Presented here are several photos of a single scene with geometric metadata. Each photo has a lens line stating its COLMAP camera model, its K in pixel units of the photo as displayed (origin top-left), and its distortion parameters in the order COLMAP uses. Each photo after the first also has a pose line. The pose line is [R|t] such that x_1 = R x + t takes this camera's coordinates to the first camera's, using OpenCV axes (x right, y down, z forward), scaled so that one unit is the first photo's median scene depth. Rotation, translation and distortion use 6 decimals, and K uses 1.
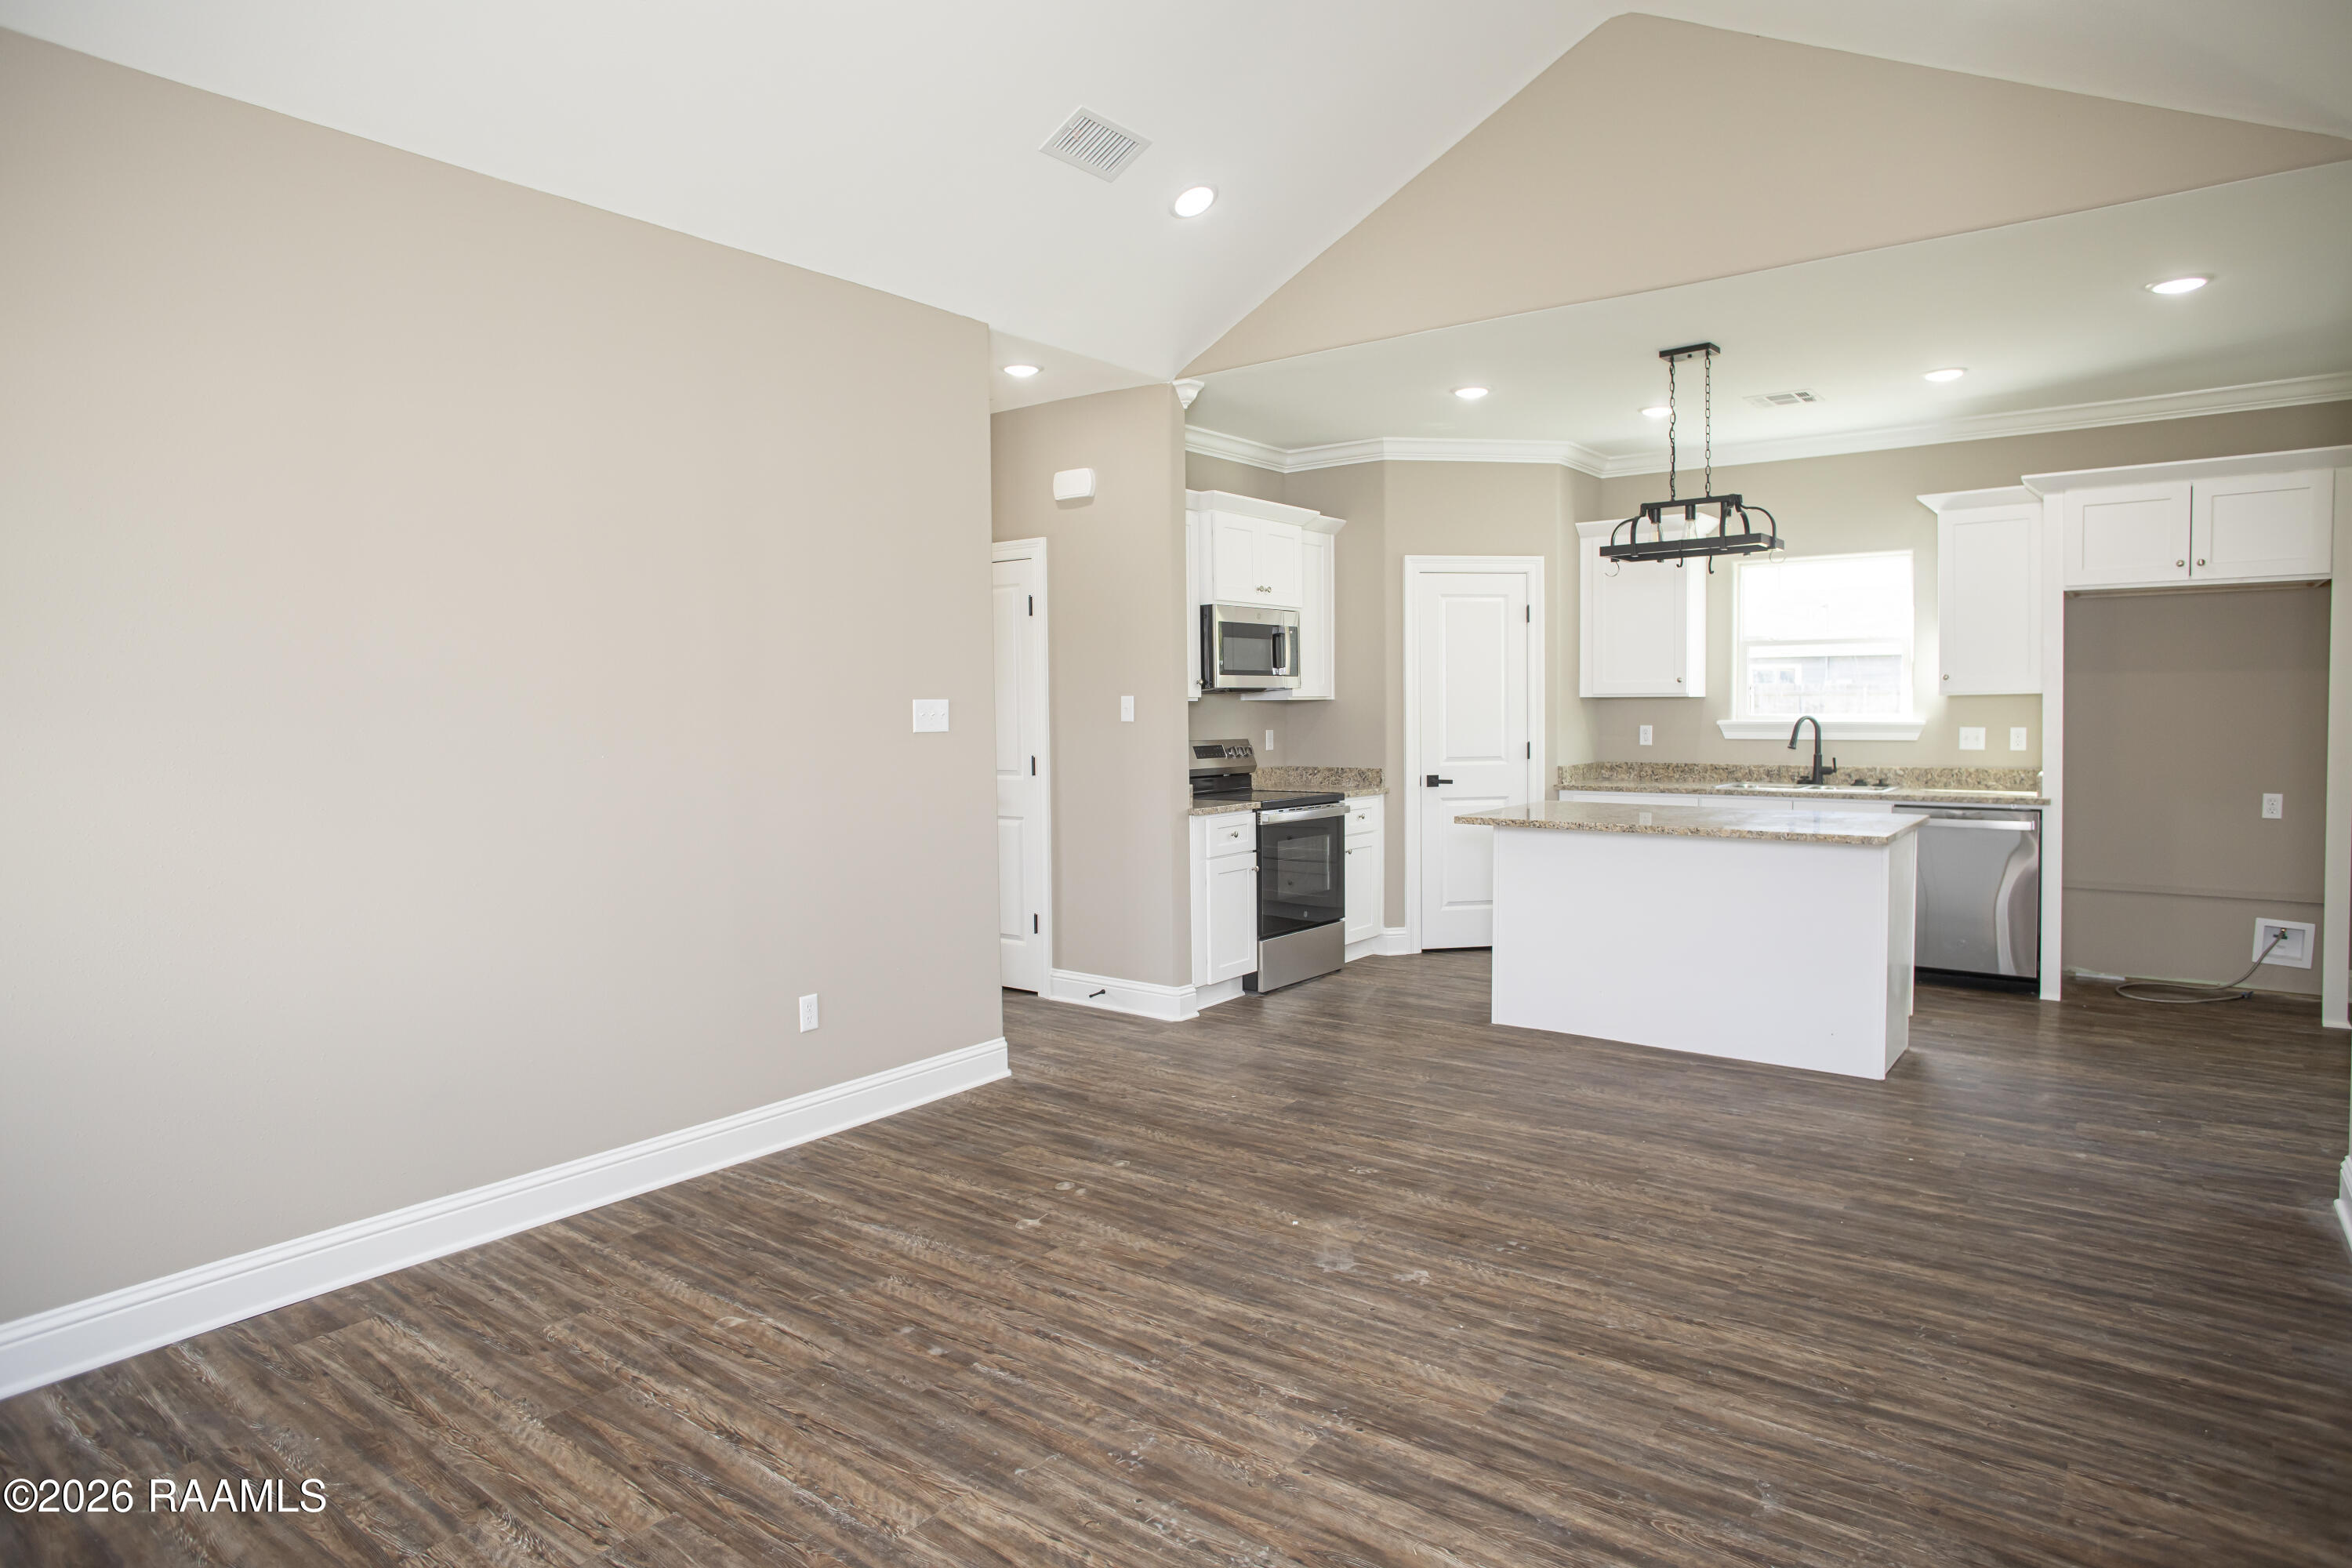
lens RADIAL K [[1355.9, 0, 1150.5], [0, 1355.9, 783.2], [0, 0, 1]] dist [-0.073295, 0.051075]
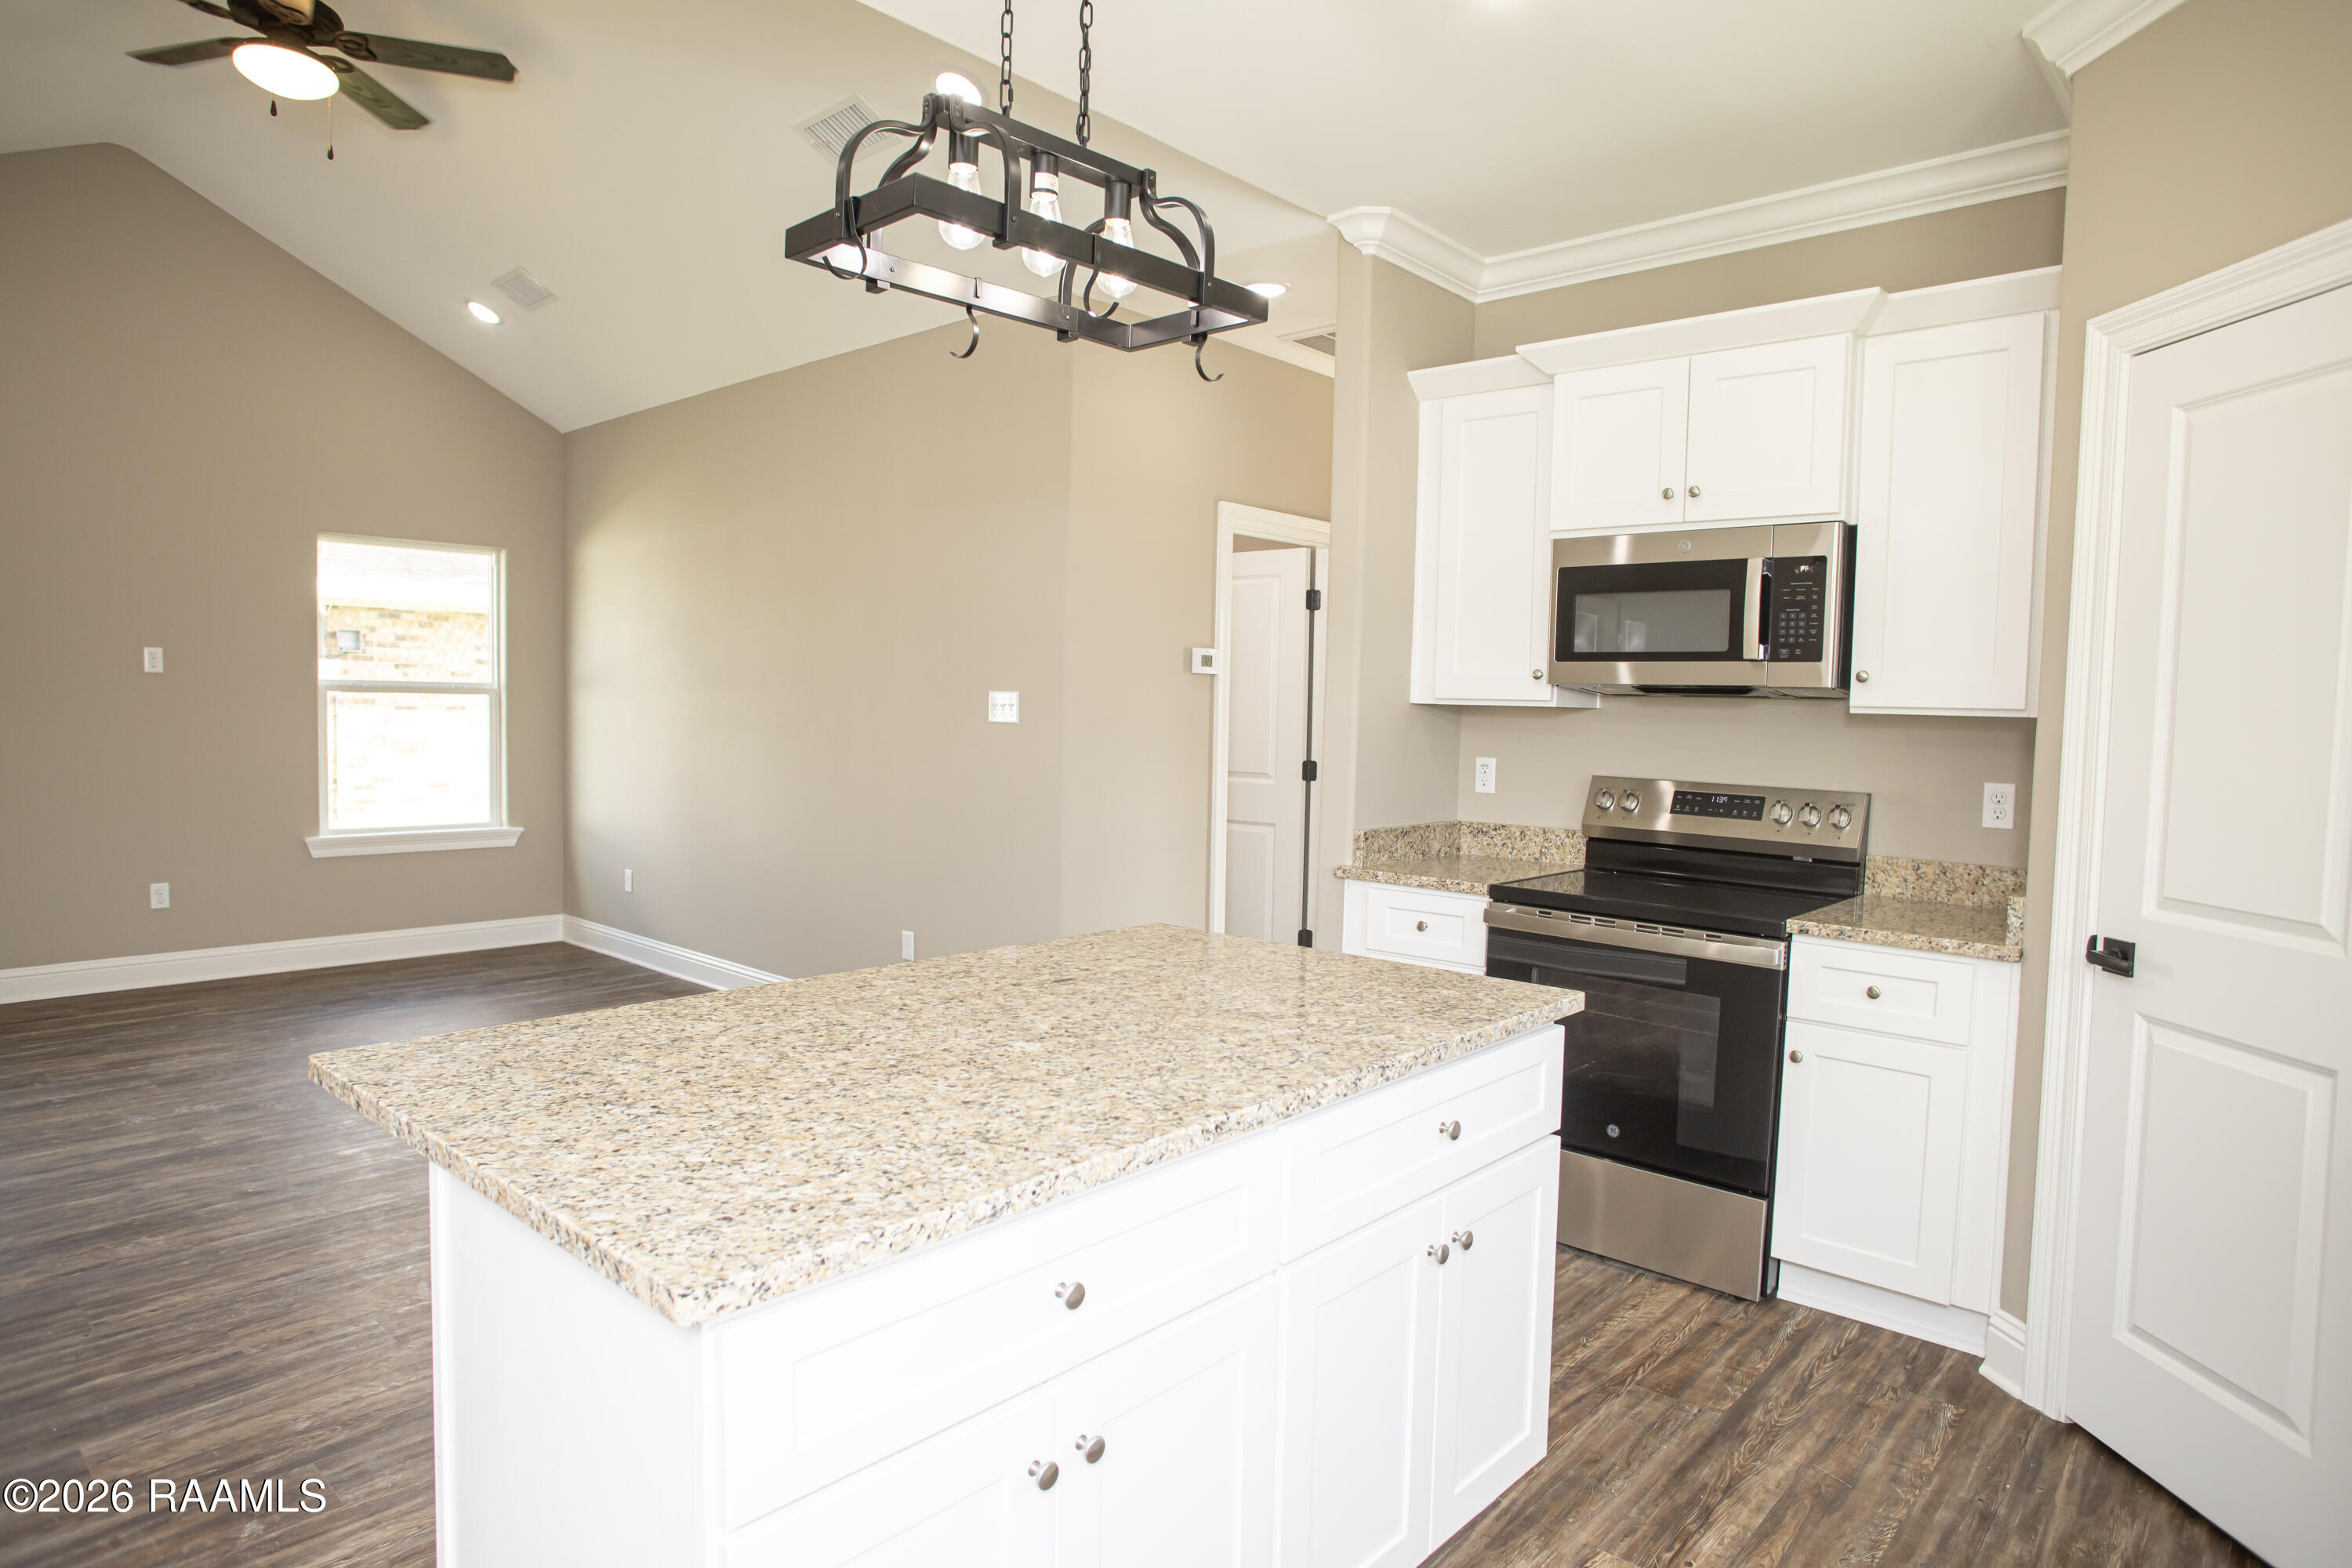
lens RADIAL K [[1355.9, 0, 1169.1], [0, 1355.9, 766.0], [0, 0, 1]] dist [-0.073295, 0.051075]
pose [[-0.073647, 0.056504, -0.995682, 0.772249], [-0.081282, 0.994732, 0.062462, -0.071275], [0.993966, 0.085531, -0.068666, 1.075211]]
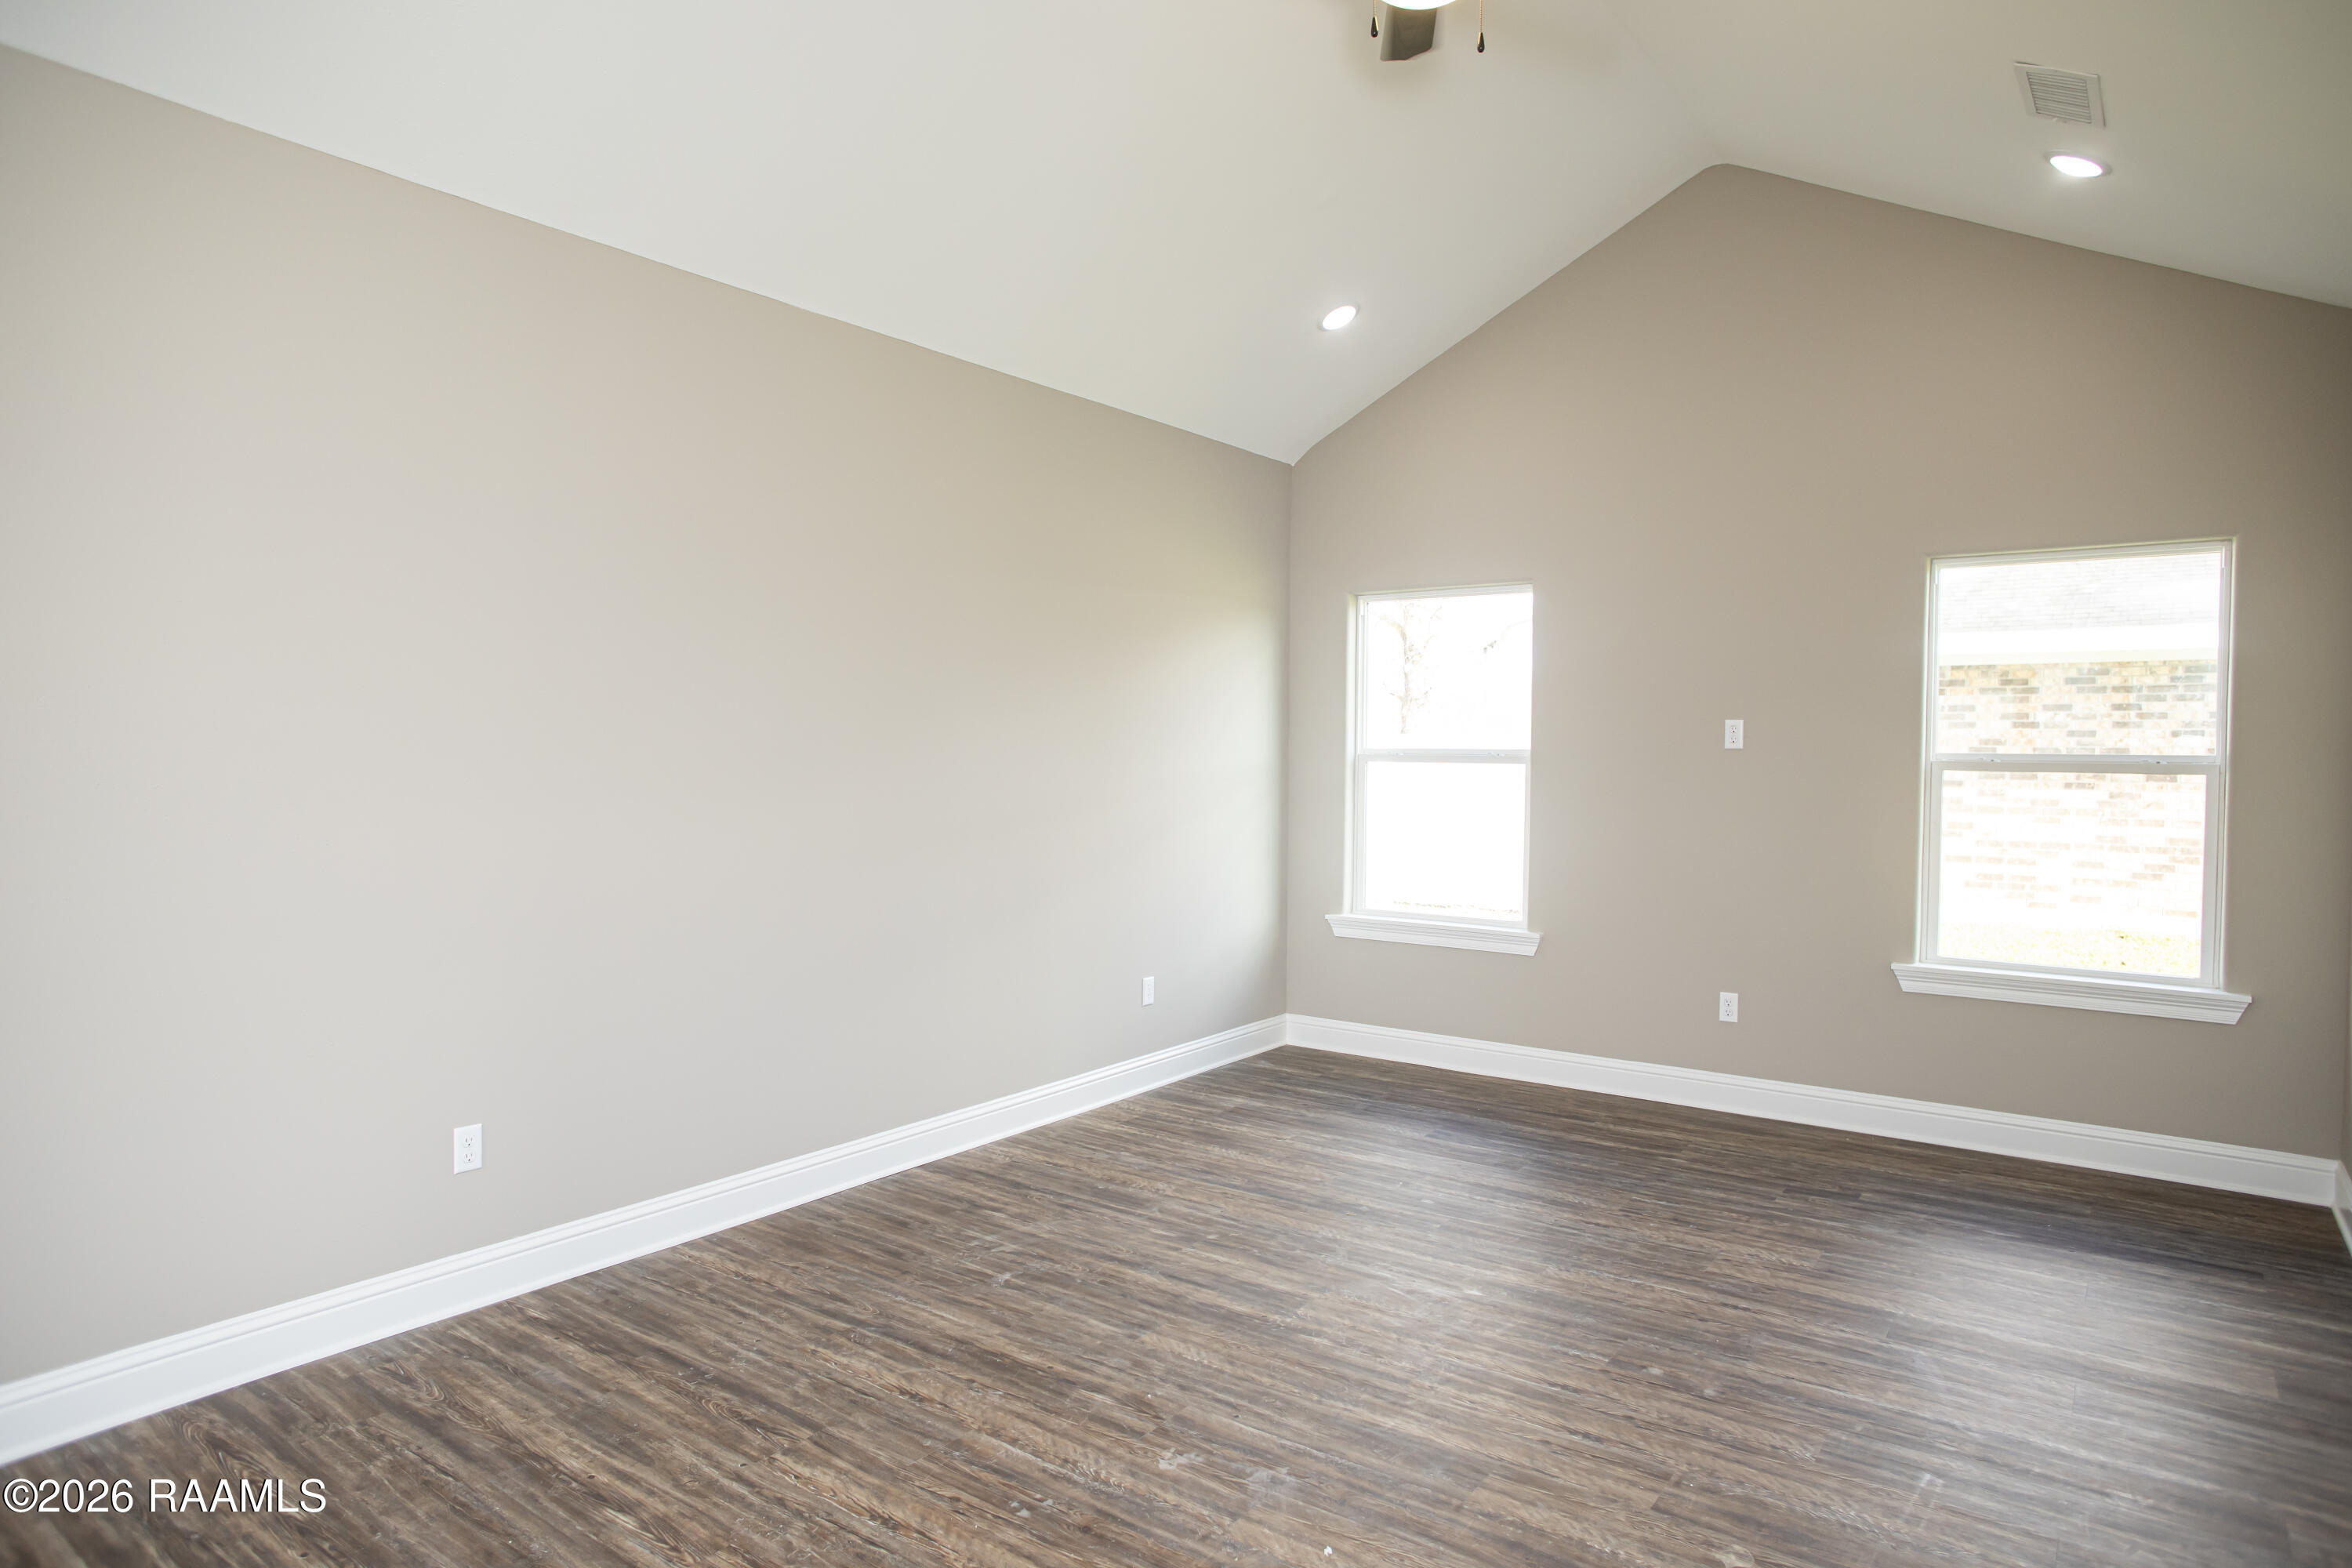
lens RADIAL K [[1355.9, 0, 1182.1], [0, 1355.9, 807.6], [0, 0, 1]] dist [-0.073295, 0.051075]
pose [[-0.999412, 0.007016, -0.033558, 0.135989], [0.003466, 0.994498, 0.104695, -0.071794], [0.034108, 0.104517, -0.993938, 1.101780]]
